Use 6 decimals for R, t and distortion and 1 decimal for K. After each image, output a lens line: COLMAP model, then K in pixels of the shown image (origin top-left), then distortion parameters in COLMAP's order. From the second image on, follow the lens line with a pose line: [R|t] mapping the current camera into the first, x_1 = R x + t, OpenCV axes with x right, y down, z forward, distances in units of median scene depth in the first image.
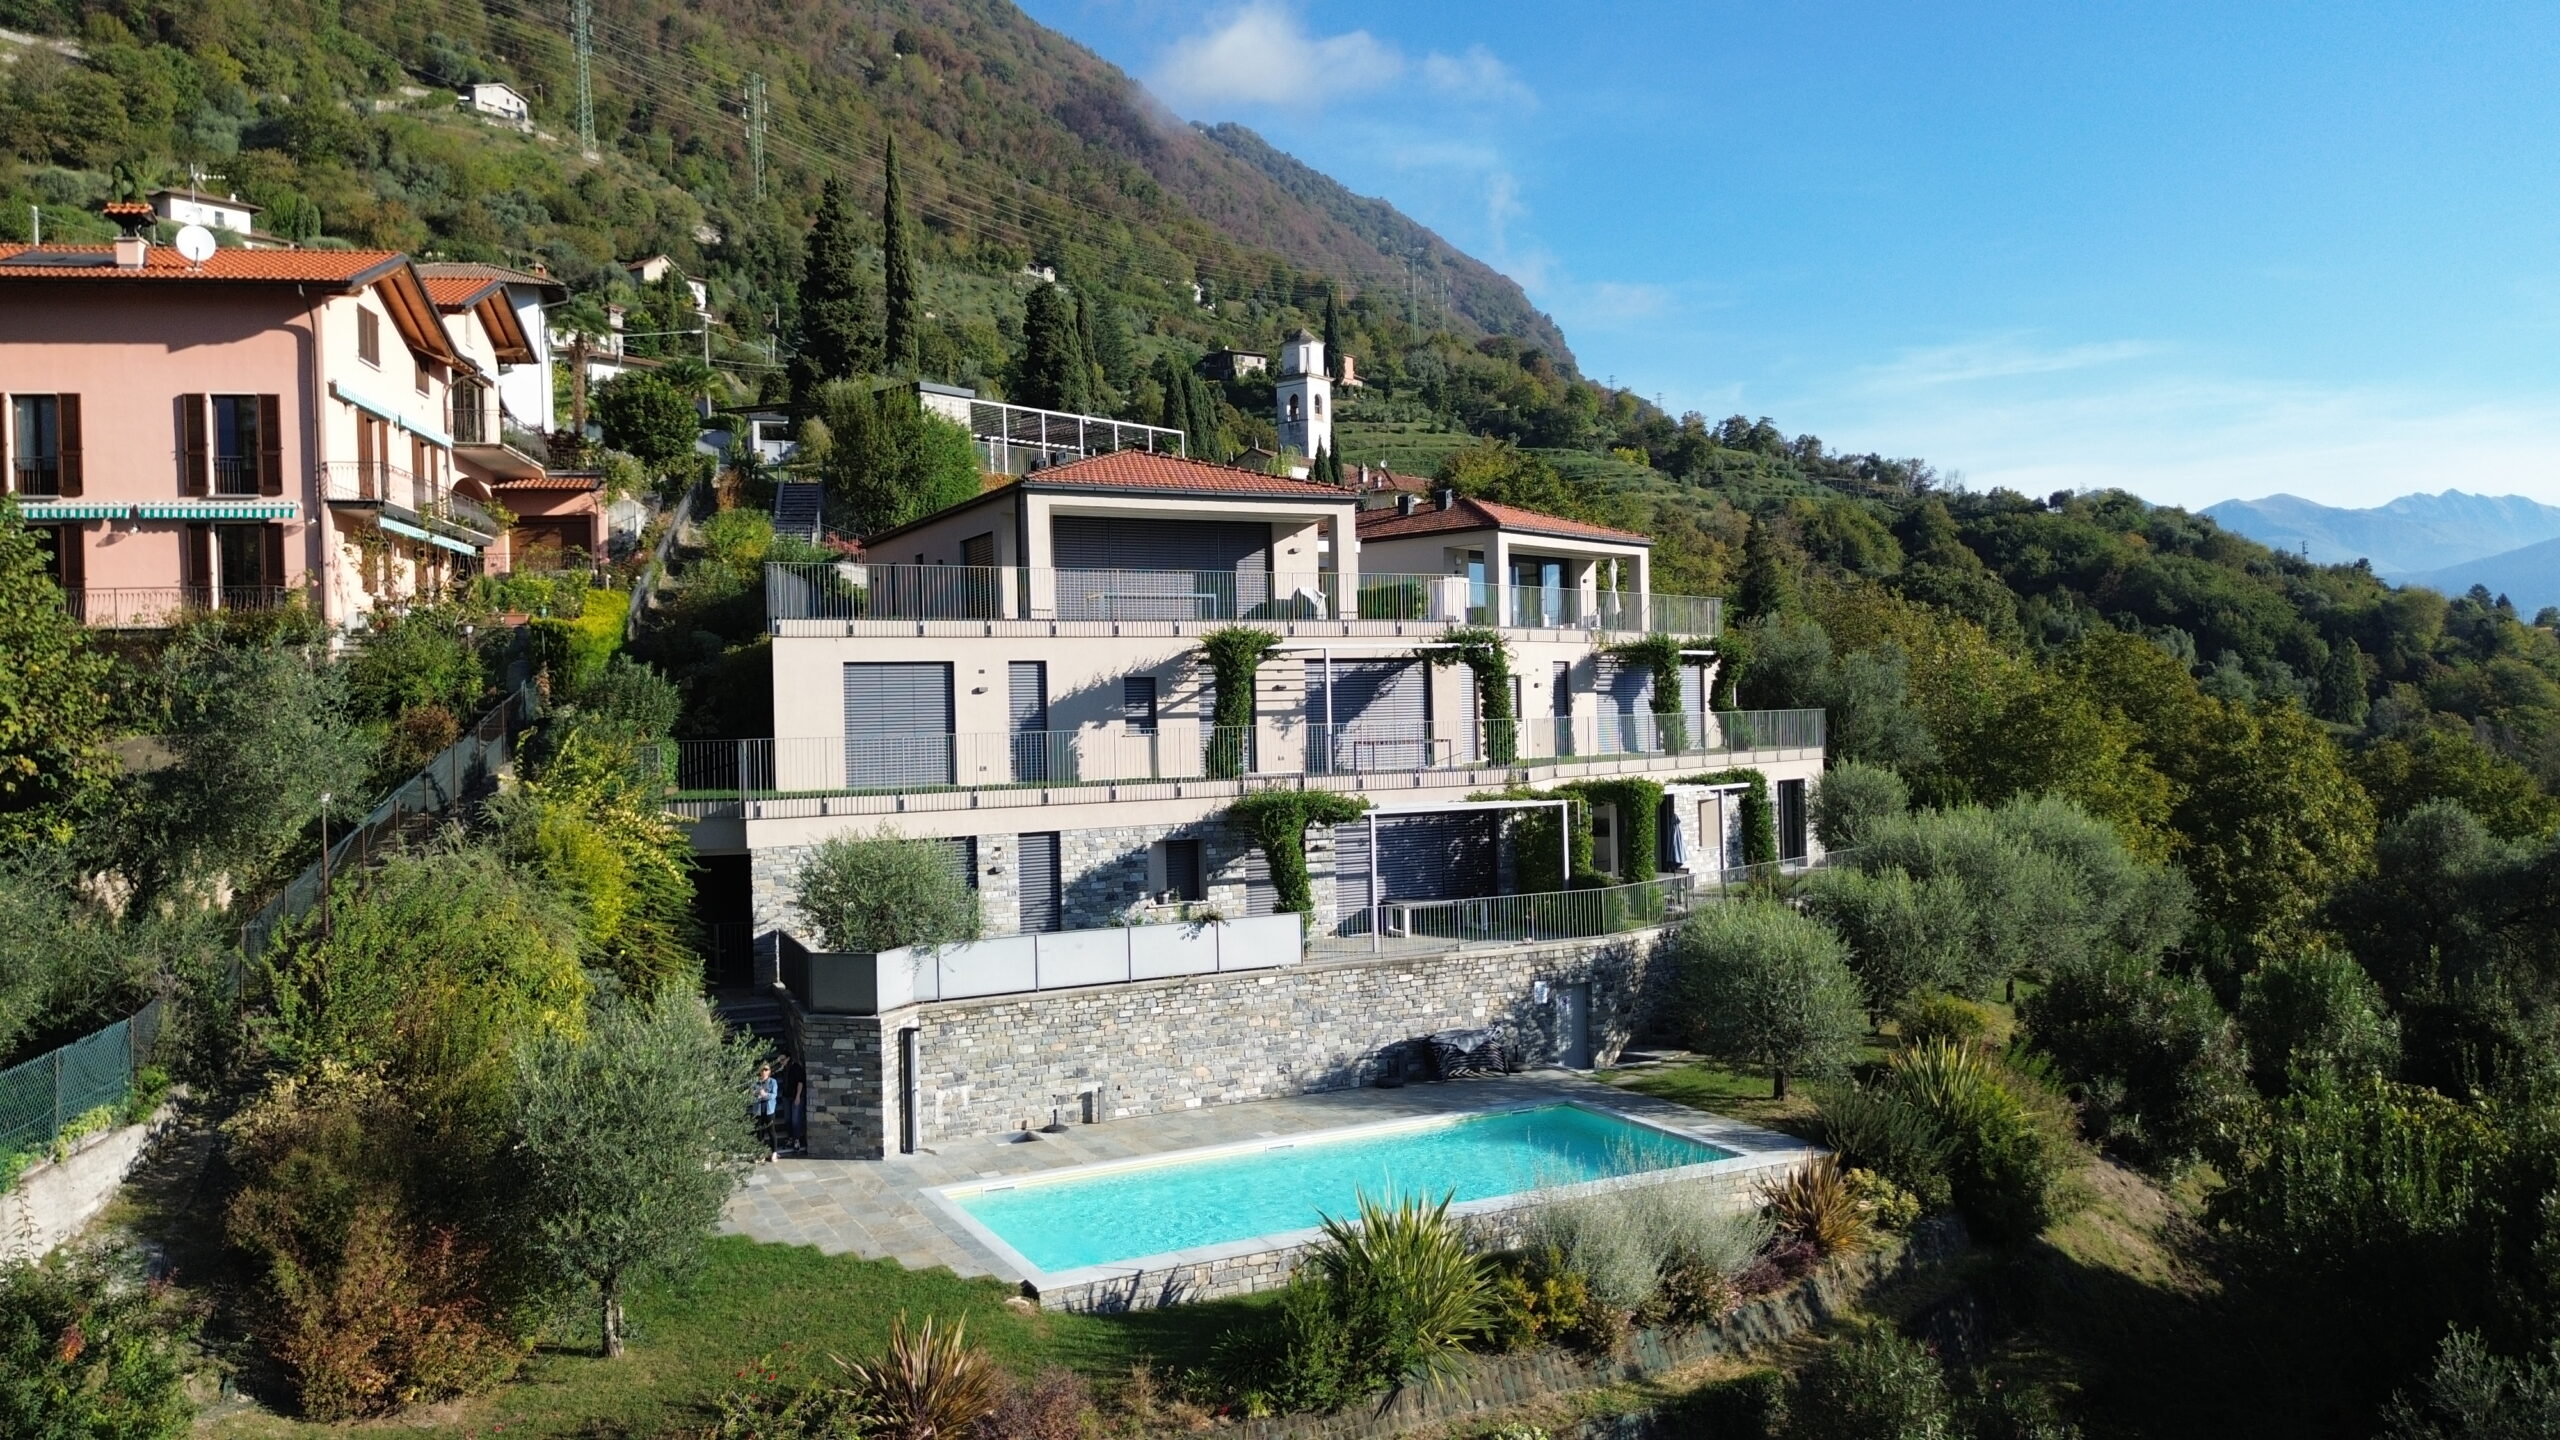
lens RADIAL K [[1817.2, 0, 1285.6], [0, 1817.2, 720.1], [0, 0, 1]] dist [0.074881, -0.072886]
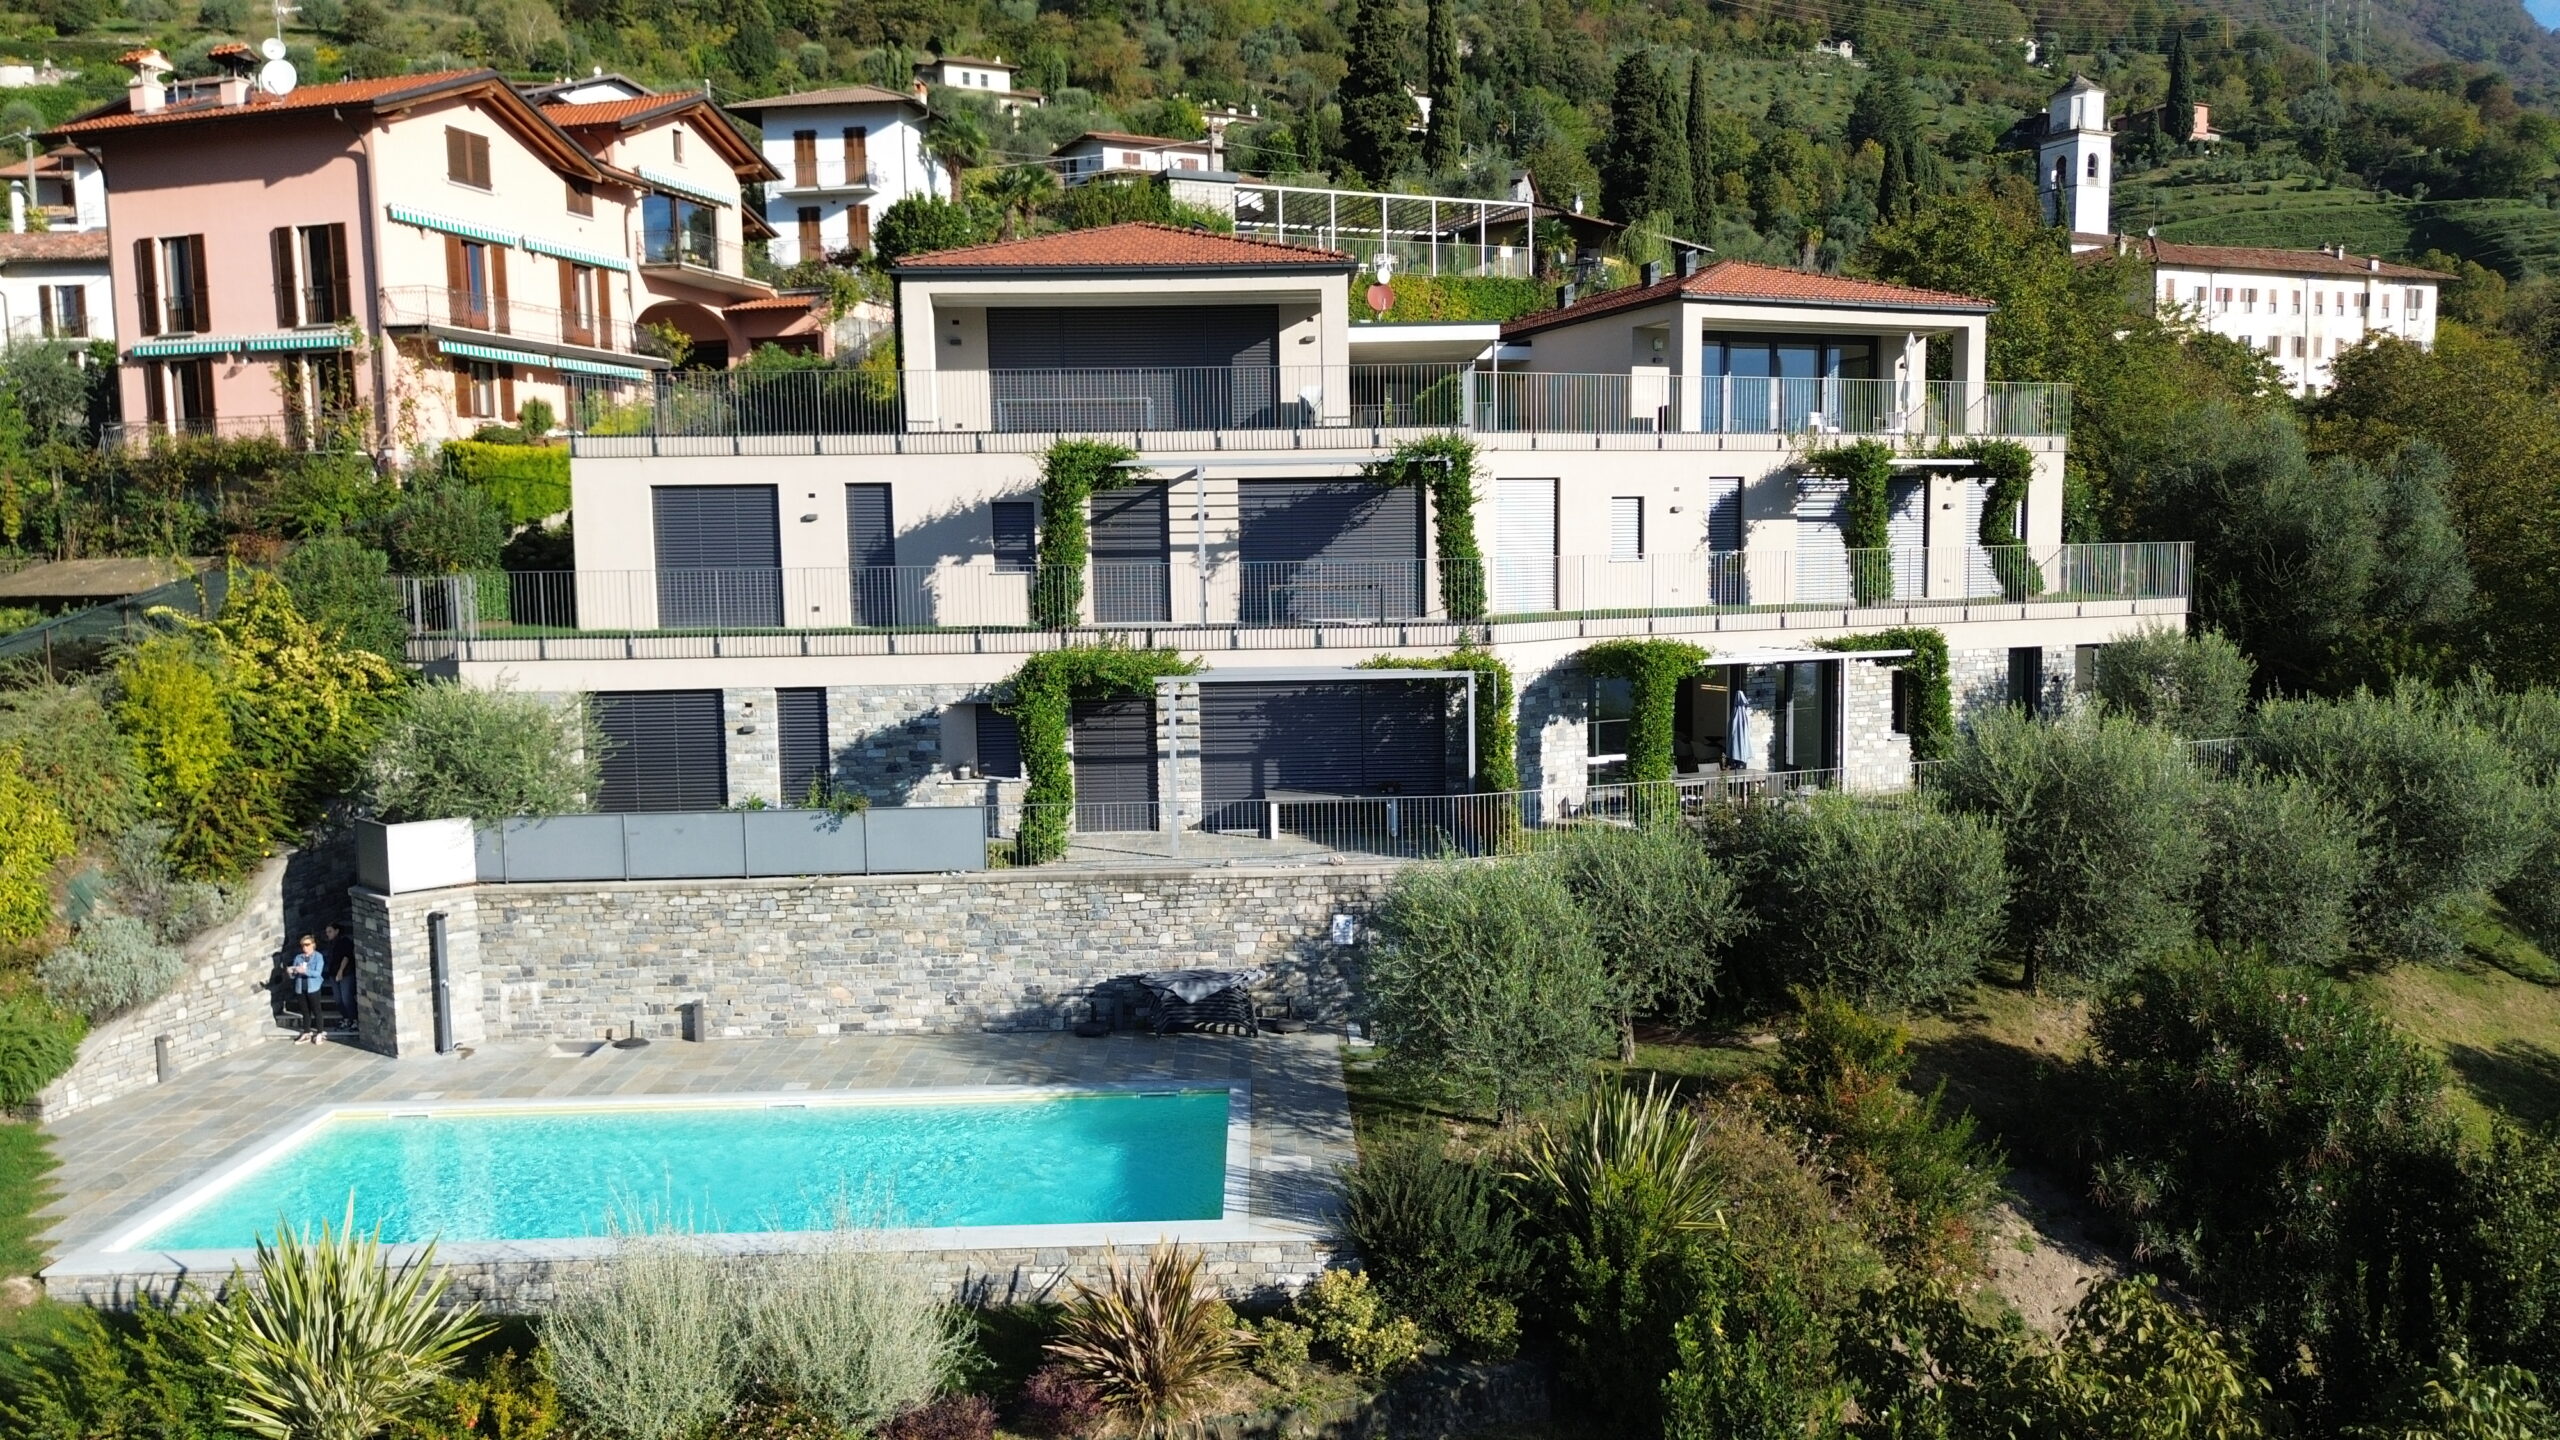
lens RADIAL K [[1817.2, 0, 1285.6], [0, 1817.2, 720.1], [0, 0, 1]] dist [0.074881, -0.072886]
pose [[0.900467, 0.049495, -0.432100, 0.375933], [-0.006465, 0.994917, 0.100491, -0.008747], [0.434877, -0.087696, 0.896209, 0.287820]]
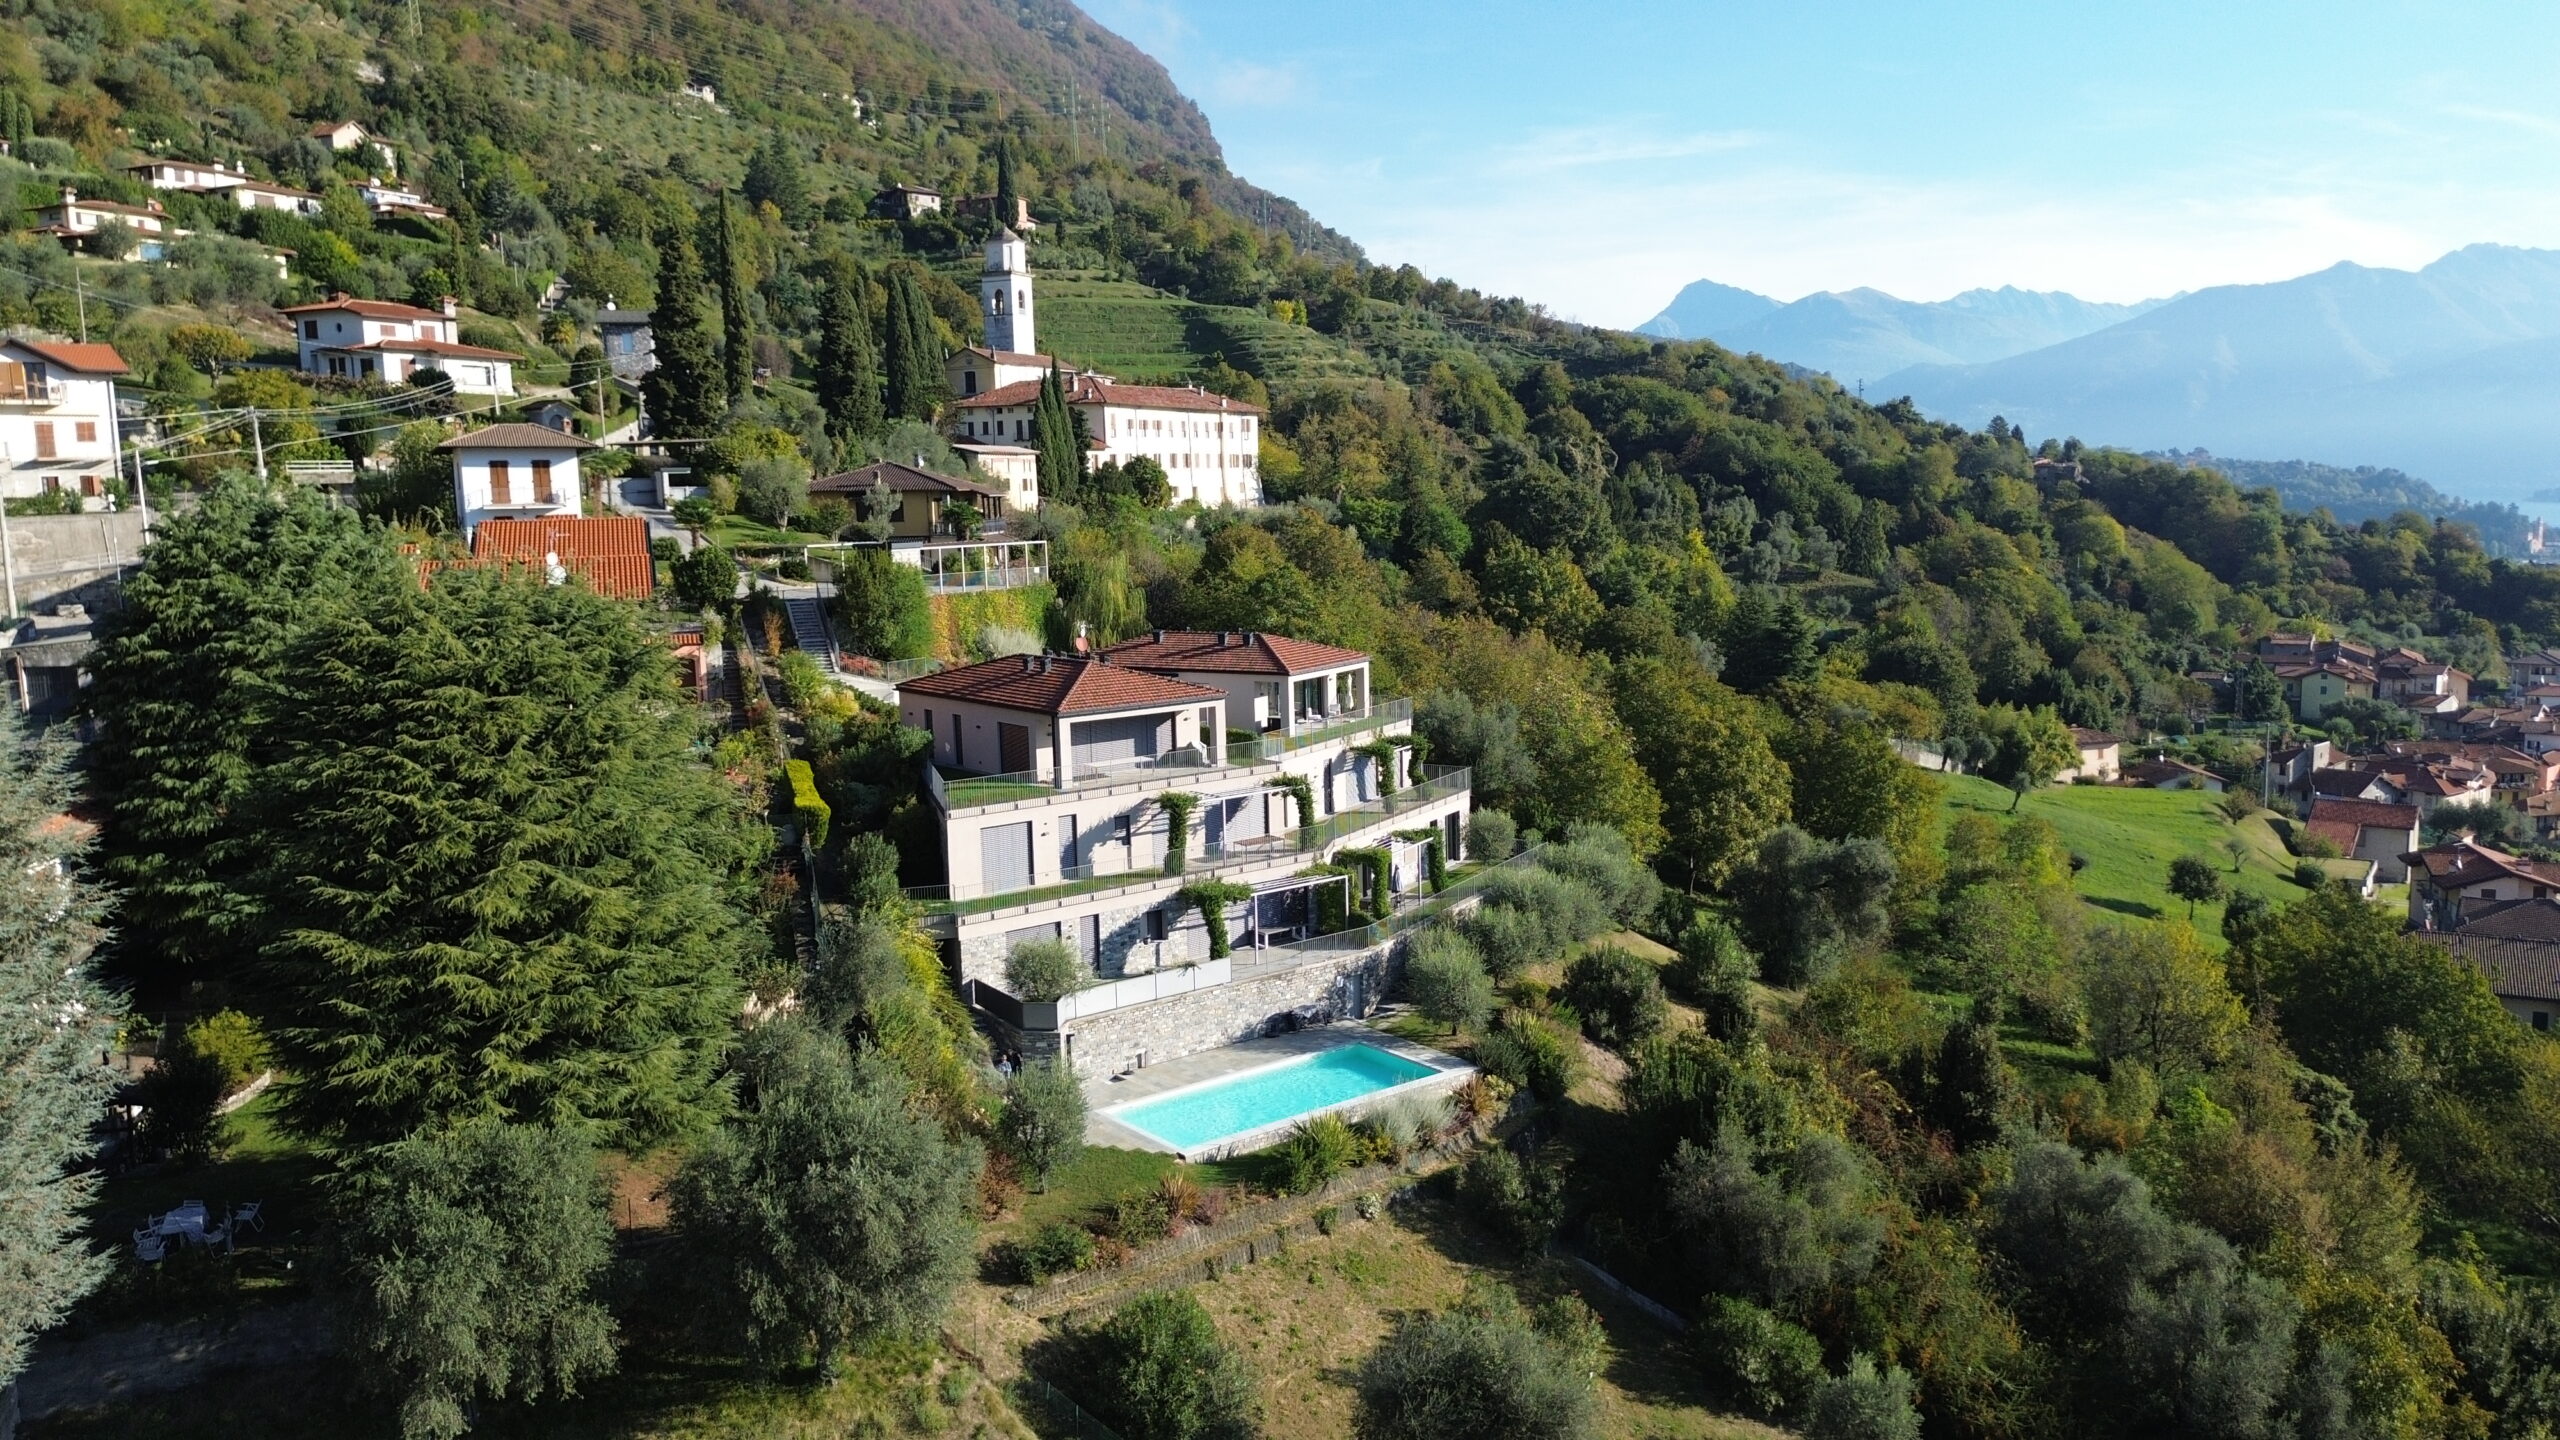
lens RADIAL K [[1817.2, 0, 1285.6], [0, 1817.2, 720.1], [0, 0, 1]] dist [0.074881, -0.072886]
pose [[0.981073, -0.022842, 0.192285, -0.257707], [-0.000565, 0.992676, 0.120809, -0.328470], [-0.193636, -0.118631, 0.973875, -0.785941]]
